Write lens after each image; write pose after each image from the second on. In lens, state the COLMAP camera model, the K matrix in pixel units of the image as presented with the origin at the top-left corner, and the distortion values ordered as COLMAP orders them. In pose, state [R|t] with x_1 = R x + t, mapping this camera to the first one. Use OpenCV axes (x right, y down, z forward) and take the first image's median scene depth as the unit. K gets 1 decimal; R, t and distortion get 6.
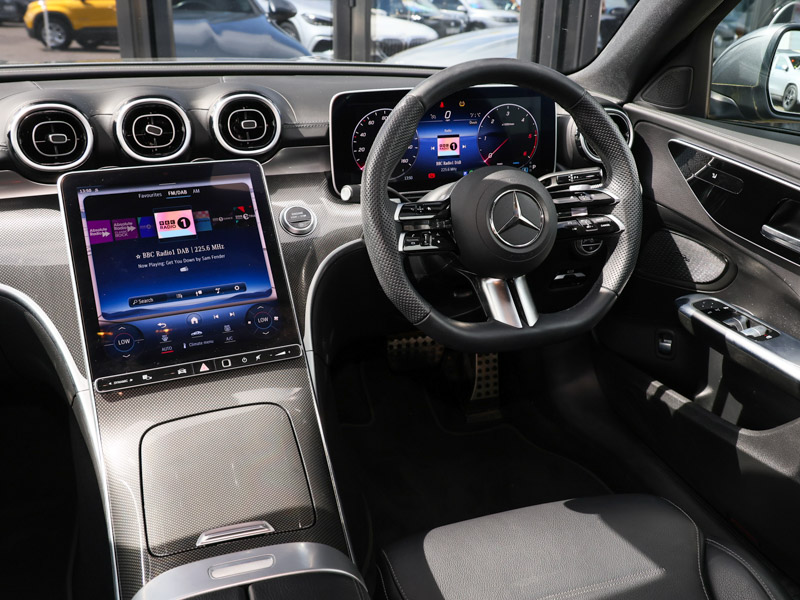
lens RADIAL K [[774.7, 0, 406.6], [0, 774.7, 293.6], [0, 0, 1]] dist [0.017119, -0.000559]
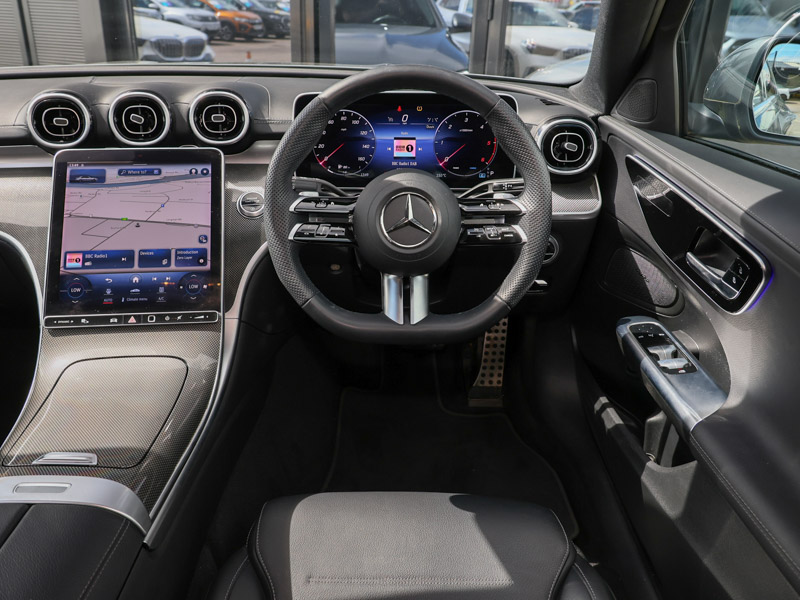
lens RADIAL K [[655.3, 0, 400.0], [0, 655.3, 300.0], [0, 0, 1]] dist [0.007576, 0.003503]
pose [[0.944194, 0.130004, -0.302648, 0.391880], [-0.116706, 0.991248, 0.061701, -0.041397], [0.308021, -0.022936, 0.951103, 0.147638]]
